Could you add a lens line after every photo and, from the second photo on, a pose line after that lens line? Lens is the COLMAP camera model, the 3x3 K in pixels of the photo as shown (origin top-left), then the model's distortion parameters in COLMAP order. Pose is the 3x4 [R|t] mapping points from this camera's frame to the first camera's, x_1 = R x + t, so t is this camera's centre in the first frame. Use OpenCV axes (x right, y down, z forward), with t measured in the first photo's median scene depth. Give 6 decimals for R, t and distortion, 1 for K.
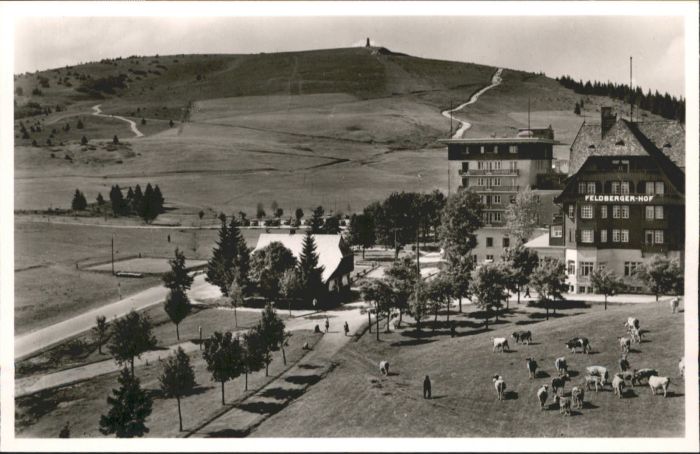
lens RADIAL K [[867.3, 0, 350.0], [0, 867.3, 227.0], [0, 0, 1]] dist [-0.007866, -0.013249]
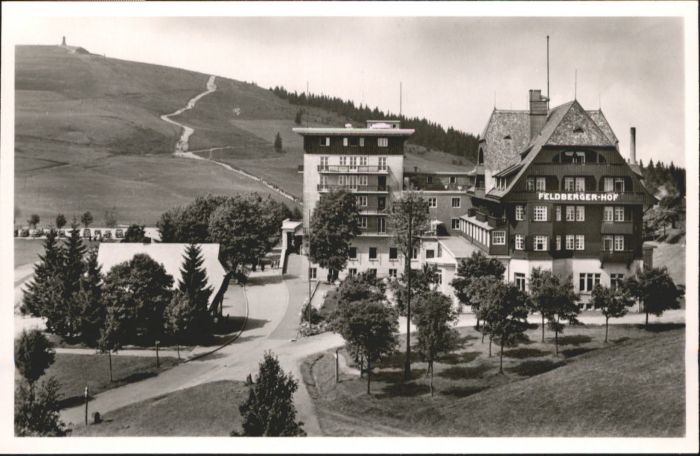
lens RADIAL K [[893.5, 0, 351.9], [0, 893.5, 175.2], [0, 0, 1]] dist [0.012240, 0.006901]
pose [[0.943049, 0.019100, 0.332106, -0.127910], [0.004827, 0.997460, -0.071071, 0.004269], [-0.332620, 0.068626, 0.940561, 0.191857]]
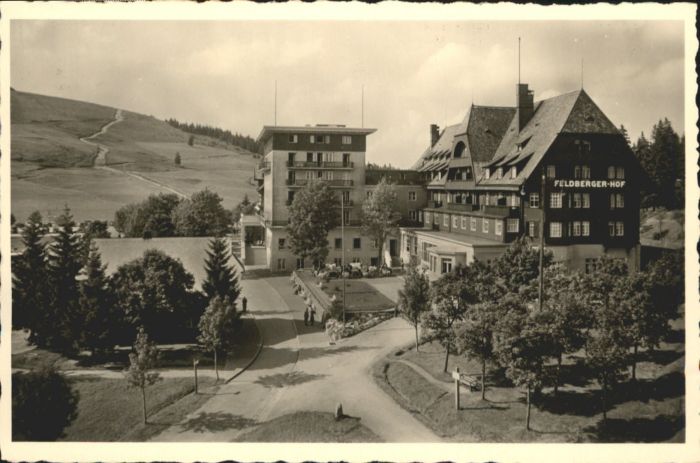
lens RADIAL K [[638.6, 0, 365.2], [0, 638.6, 191.7], [0, 0, 1]] dist [-0.016699, 0.009107]
pose [[0.849087, 0.012203, 0.528112, -0.147538], [0.022760, 0.997960, -0.059653, 0.004890], [-0.527763, 0.062670, 0.847077, 0.423496]]
